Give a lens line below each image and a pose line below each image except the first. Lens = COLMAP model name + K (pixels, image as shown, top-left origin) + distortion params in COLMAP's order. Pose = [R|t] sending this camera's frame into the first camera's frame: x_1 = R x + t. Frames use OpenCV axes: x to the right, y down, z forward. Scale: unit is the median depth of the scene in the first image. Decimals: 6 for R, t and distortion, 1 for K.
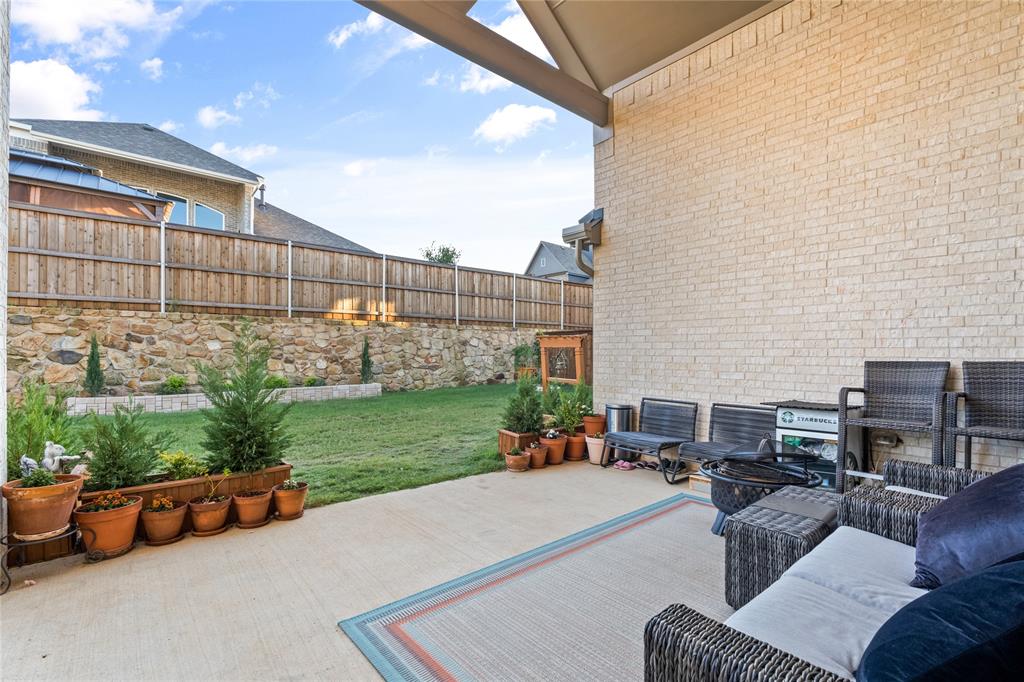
lens RADIAL K [[454.3, 0, 503.0], [0, 454.3, 356.3], [0, 0, 1]] dist [-0.000273, 0.000095]
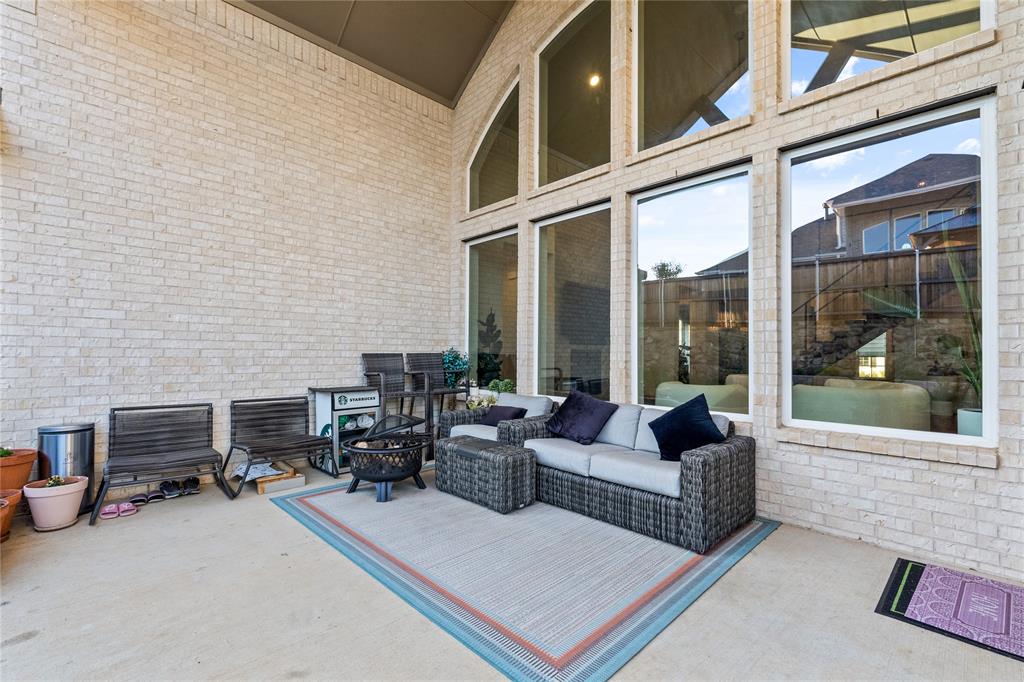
lens RADIAL K [[454.3, 0, 509.3], [0, 454.3, 347.0], [0, 0, 1]] dist [-0.000273, 0.000095]
pose [[-0.056780, 0.007895, 0.998355, -0.525141], [-0.003875, 0.999959, -0.008128, 0.000667], [-0.998379, -0.004330, -0.056747, 0.545472]]
